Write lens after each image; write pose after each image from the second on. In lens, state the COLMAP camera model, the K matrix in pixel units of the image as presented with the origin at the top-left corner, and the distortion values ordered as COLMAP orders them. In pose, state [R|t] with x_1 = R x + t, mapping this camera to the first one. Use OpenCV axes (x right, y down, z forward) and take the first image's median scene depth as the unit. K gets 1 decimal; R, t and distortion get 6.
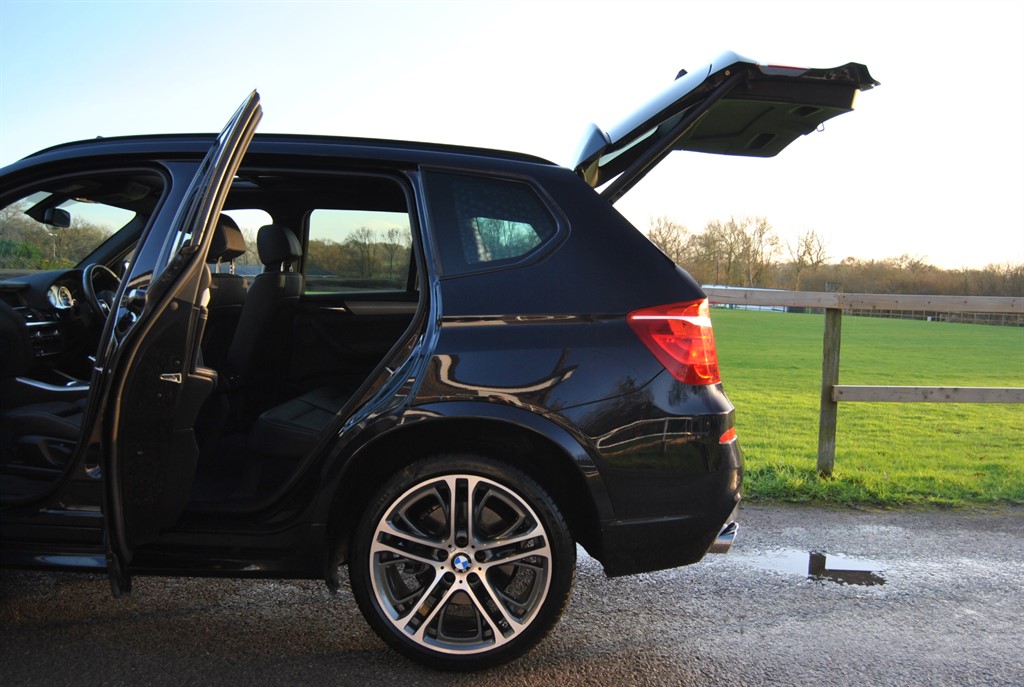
lens RADIAL K [[893.7, 0, 512.0], [0, 893.7, 343.5], [0, 0, 1]] dist [-0.097346, 0.053610]
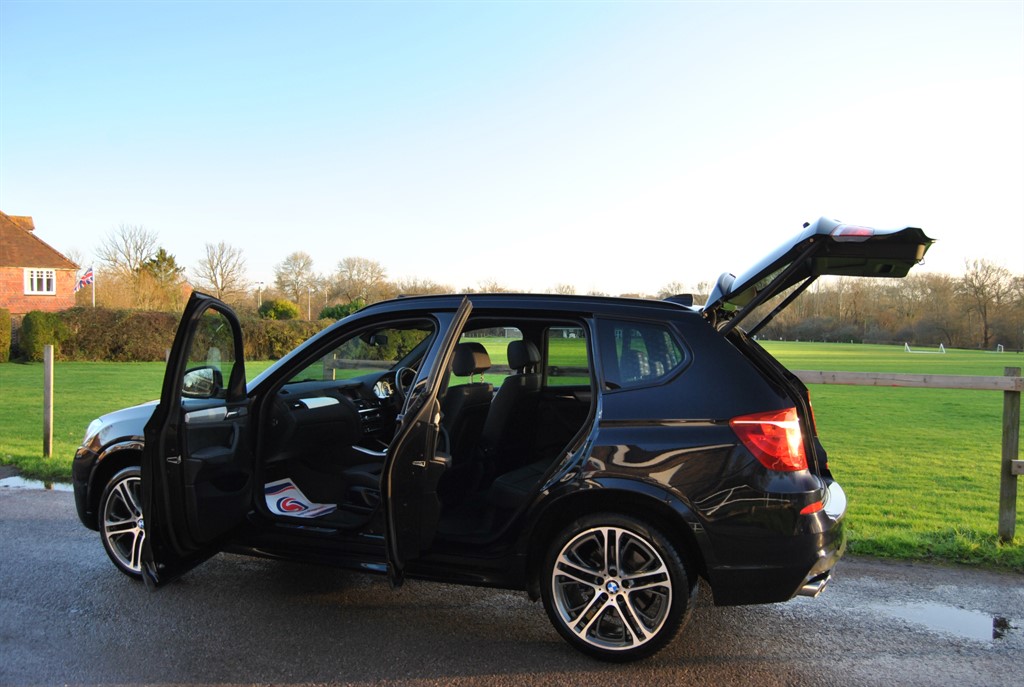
lens RADIAL K [[845.0, 0, 512.0], [0, 845.0, 343.5], [0, 0, 1]] dist [-0.088327, 0.022872]
pose [[0.934810, -0.013293, -0.354900, 0.277203], [-0.005270, 0.998670, -0.051287, -0.082599], [0.355110, 0.049814, 0.933496, -0.367717]]
